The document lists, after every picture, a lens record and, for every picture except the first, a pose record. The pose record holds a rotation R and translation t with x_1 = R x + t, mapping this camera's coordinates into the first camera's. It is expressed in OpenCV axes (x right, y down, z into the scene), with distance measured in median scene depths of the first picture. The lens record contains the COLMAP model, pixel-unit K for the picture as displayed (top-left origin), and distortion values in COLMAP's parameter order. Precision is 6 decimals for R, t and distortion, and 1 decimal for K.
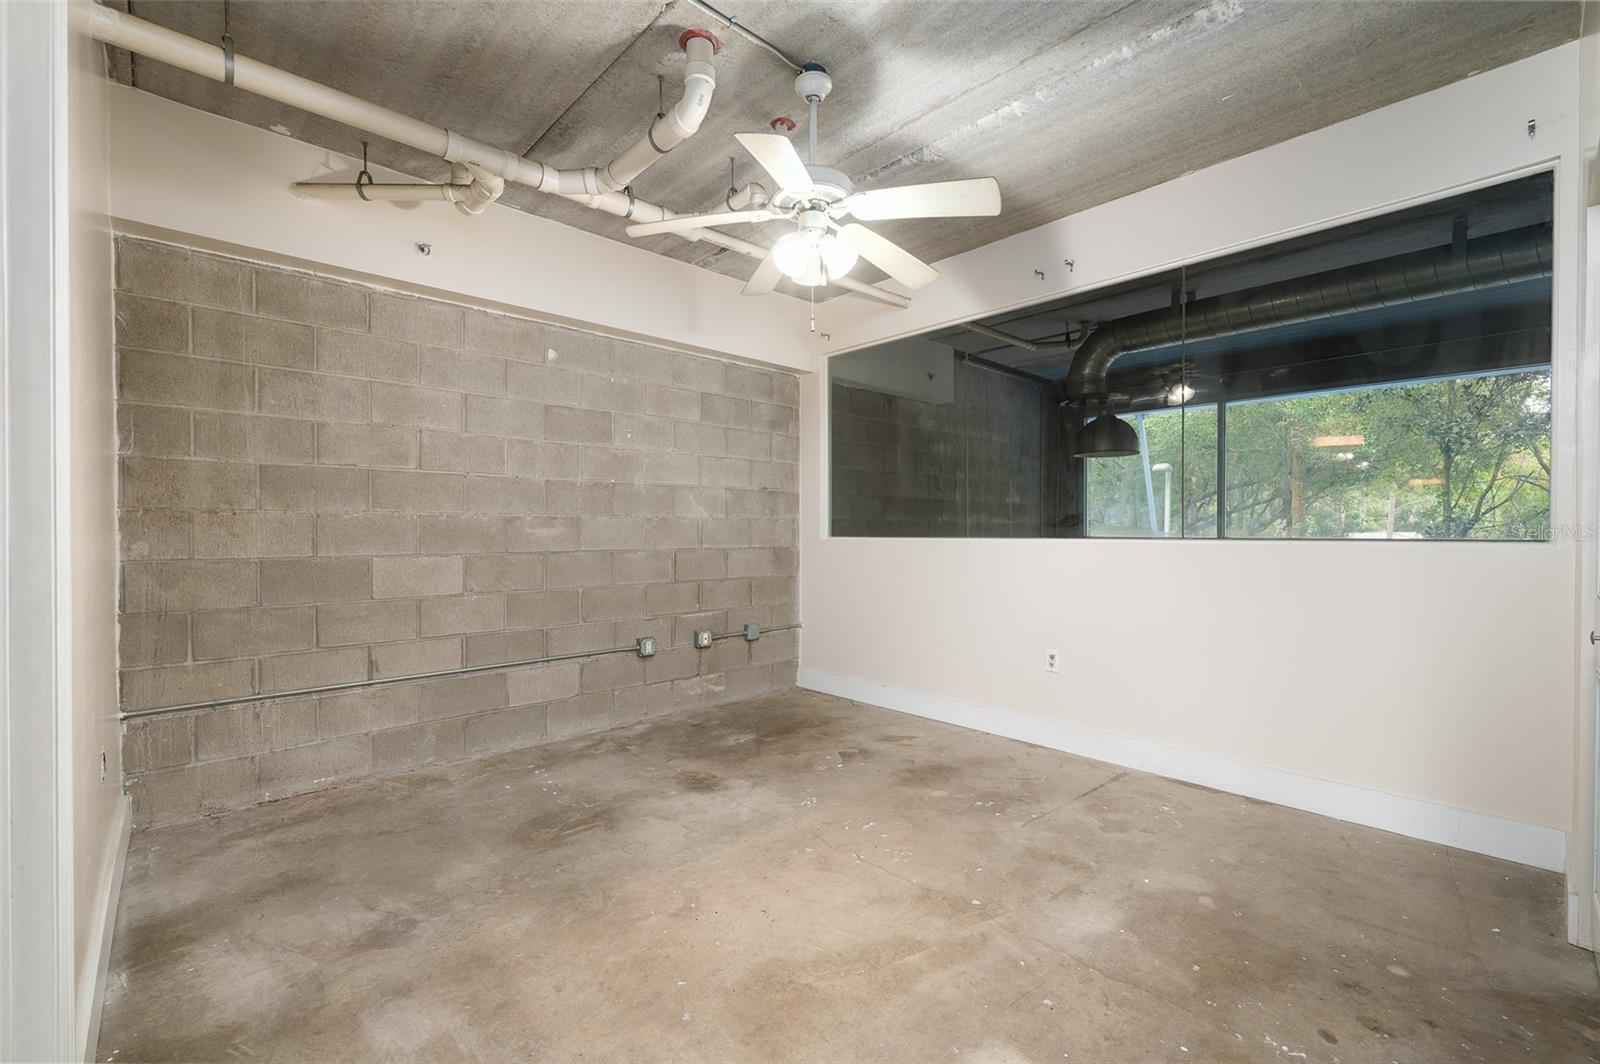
lens RADIAL K [[684.0, 0, 795.2], [0, 684.0, 537.8], [0, 0, 1]] dist [-0.002489, -0.000319]
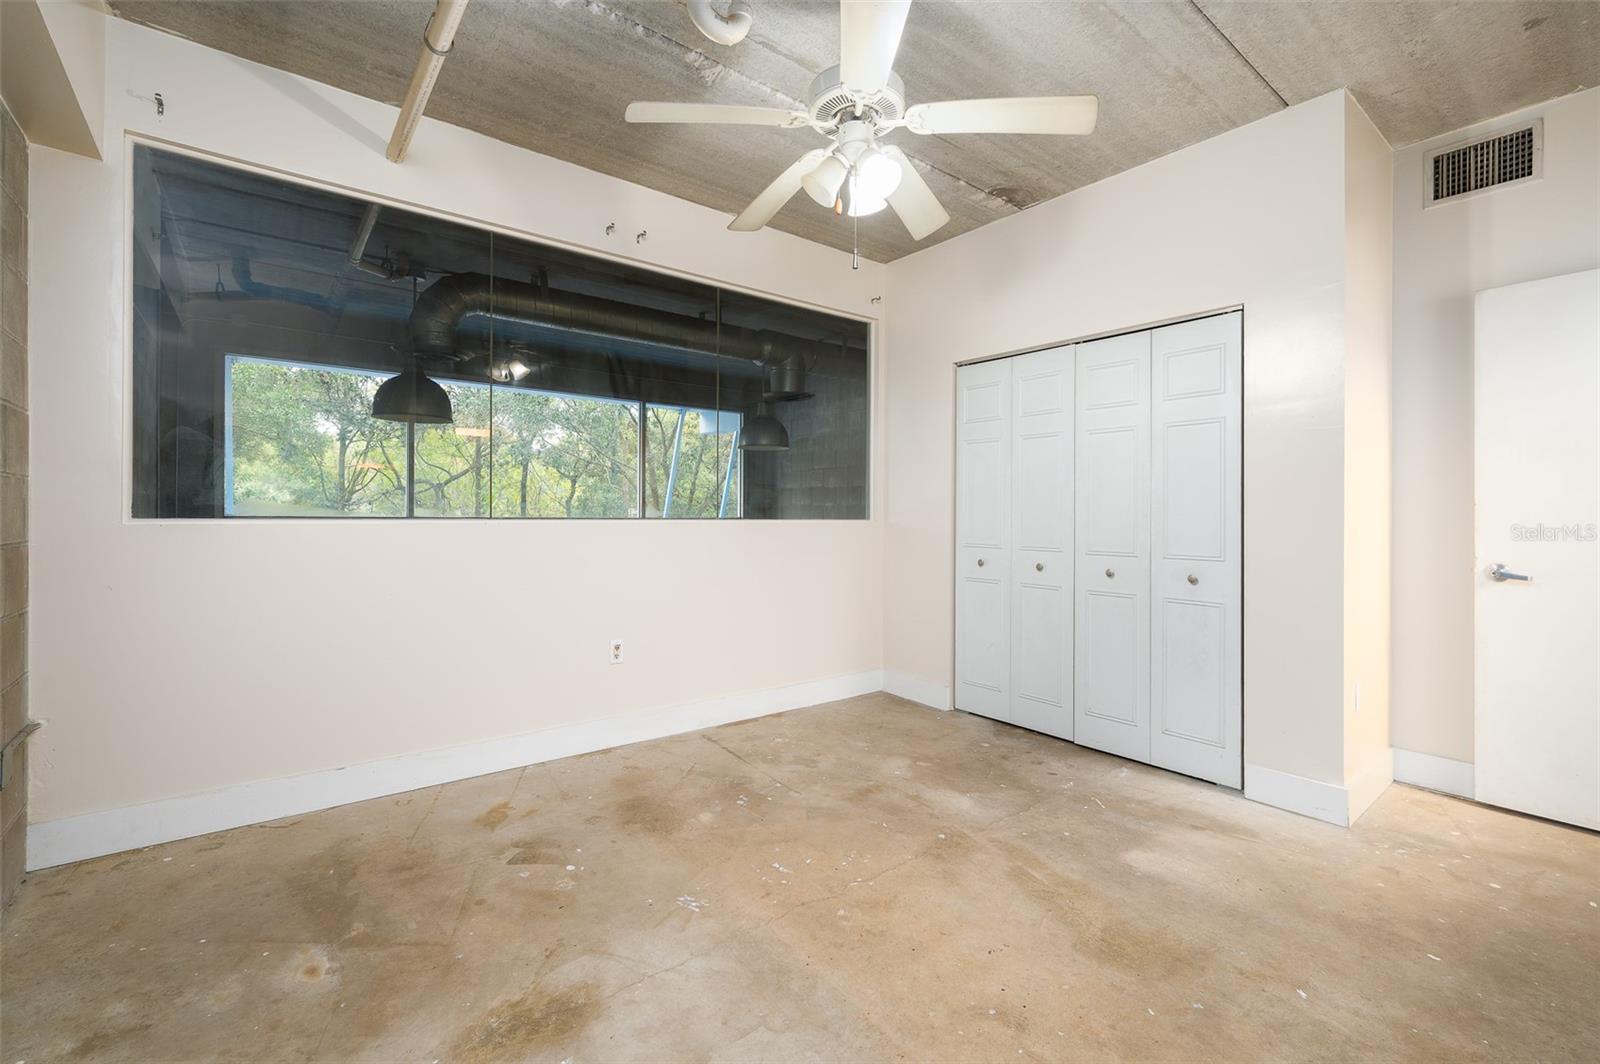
lens RADIAL K [[702.2, 0, 802.2], [0, 702.2, 521.2], [0, 0, 1]] dist [-0.000489, -0.000084]
pose [[0.070632, -0.010235, 0.997450, -0.613223], [0.001264, 0.999947, 0.010171, -0.006043], [-0.997502, 0.000543, 0.070641, 0.762086]]
